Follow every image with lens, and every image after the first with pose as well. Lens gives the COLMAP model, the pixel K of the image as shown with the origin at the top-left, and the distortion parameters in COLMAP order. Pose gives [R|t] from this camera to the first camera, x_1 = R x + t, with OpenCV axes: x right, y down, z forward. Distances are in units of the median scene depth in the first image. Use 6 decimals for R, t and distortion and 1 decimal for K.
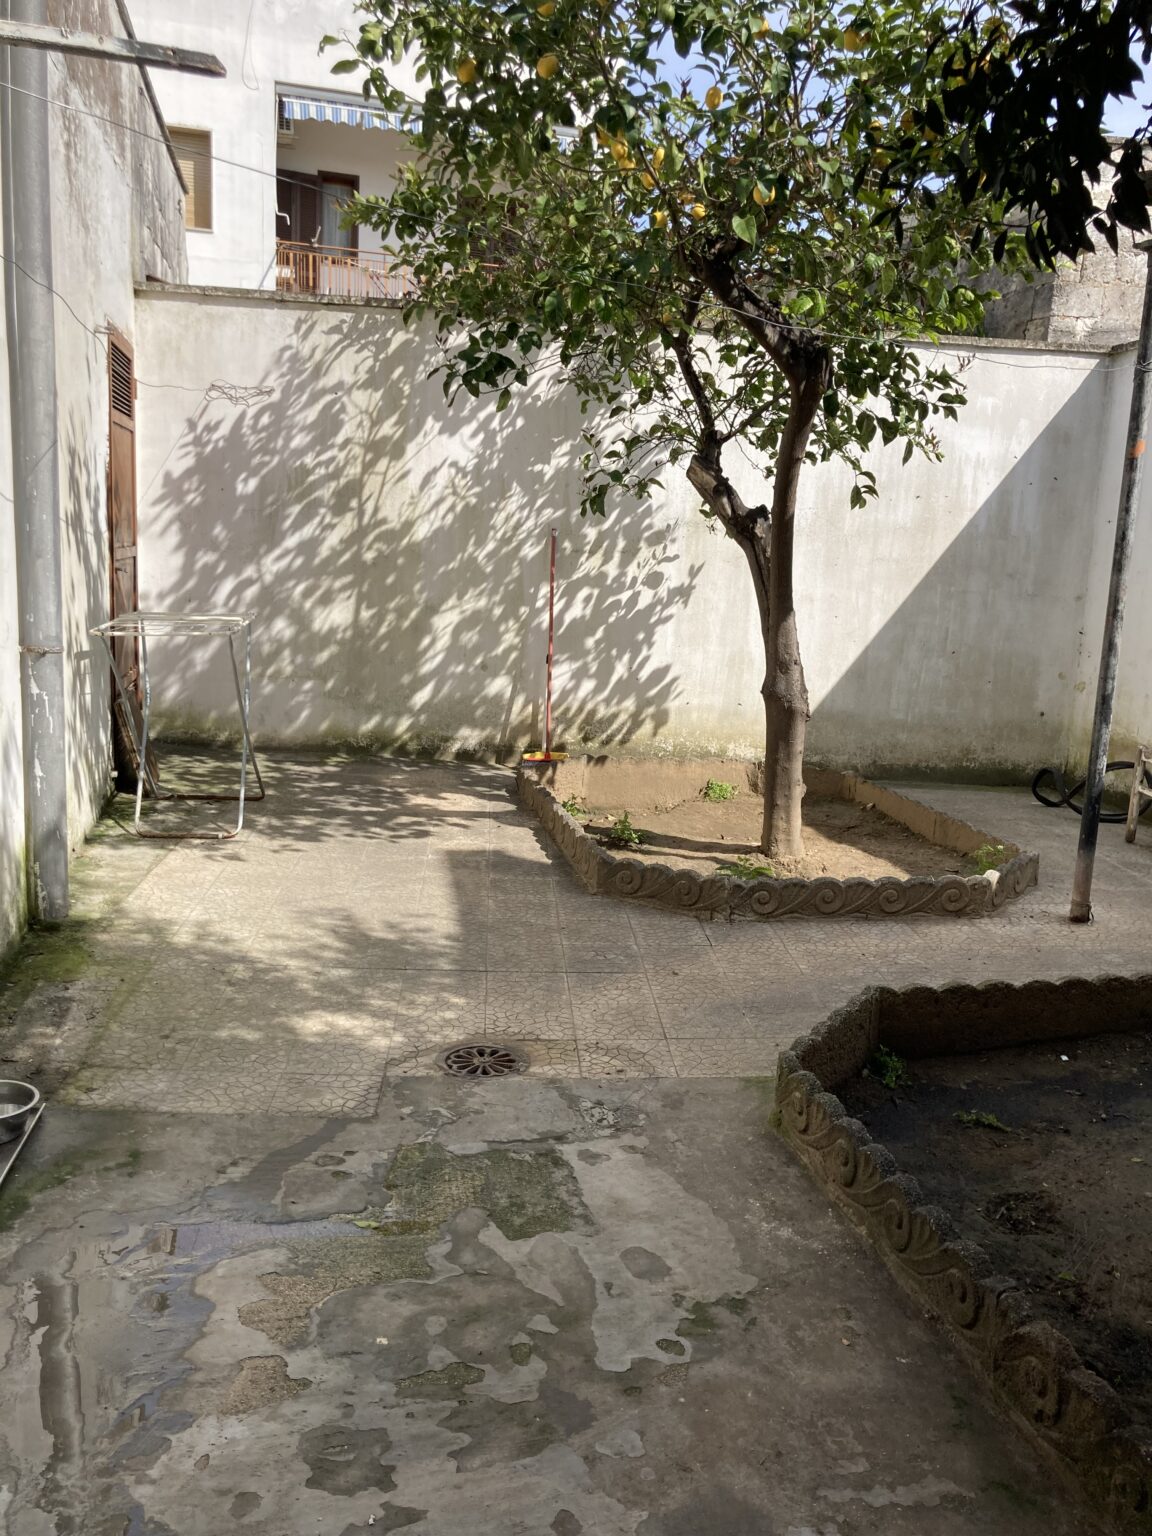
lens RADIAL K [[1265.1, 0, 611.6], [0, 1265.1, 756.1], [0, 0, 1]] dist [0.034297, -0.040464]
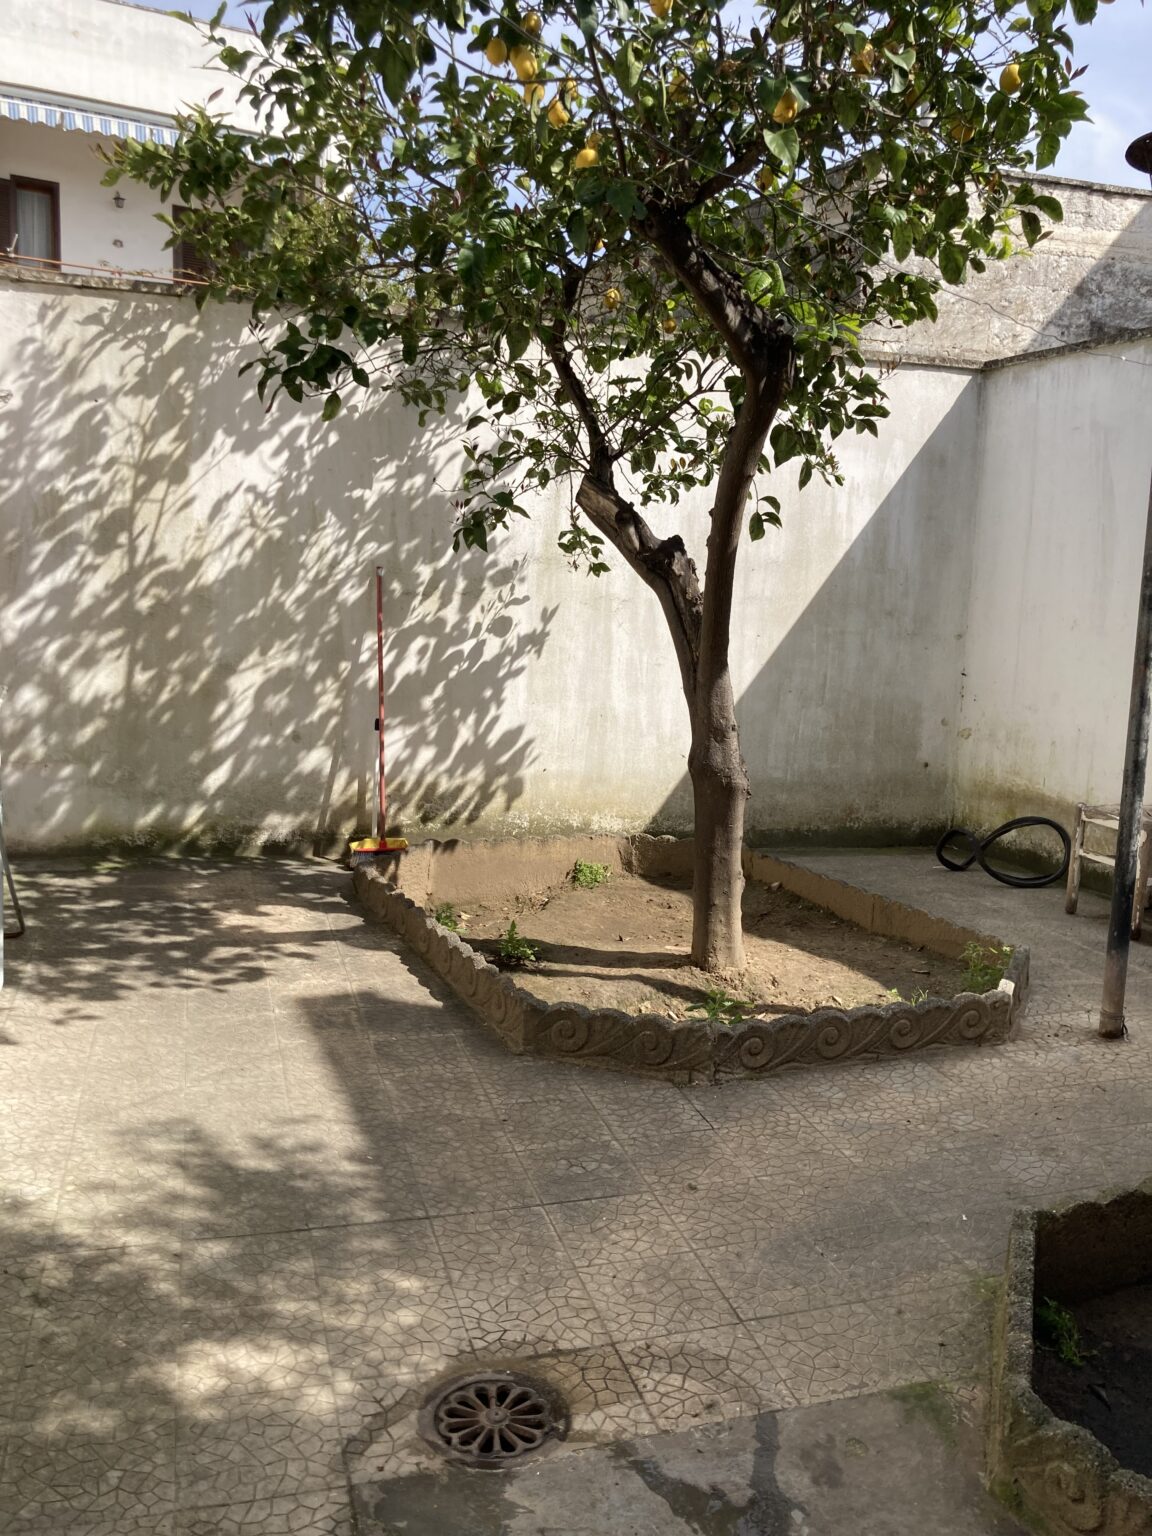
lens RADIAL K [[1265.1, 0, 579.2], [0, 1265.1, 737.4], [0, 0, 1]] dist [0.034297, -0.040464]
pose [[0.980344, -0.038984, 0.193406, -0.081930], [0.046861, 0.998241, -0.036320, -0.033533], [-0.191650, 0.044669, 0.980446, 0.175768]]
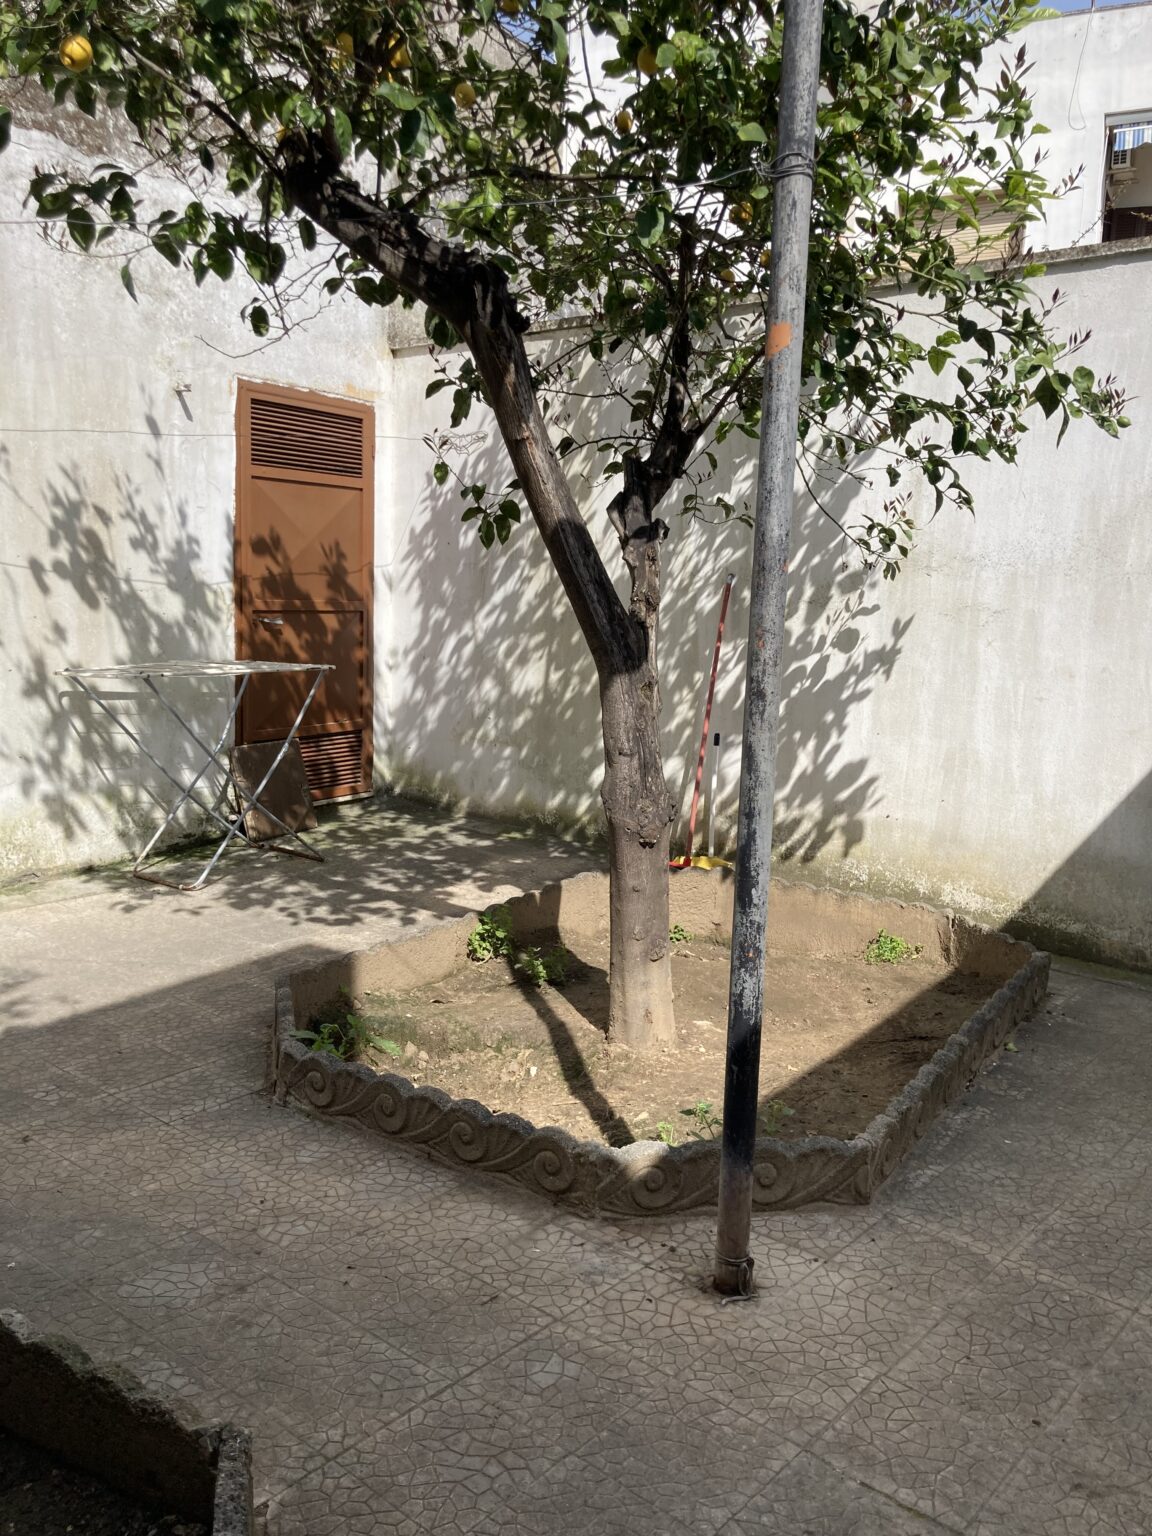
lens RADIAL K [[1265.1, 0, 582.2], [0, 1265.1, 769.2], [0, 0, 1]] dist [0.034297, -0.040464]
pose [[0.697036, 0.080165, -0.712541, 0.456635], [-0.120369, 0.992711, -0.006063, -0.044627], [0.706861, 0.089994, 0.701605, 0.400771]]
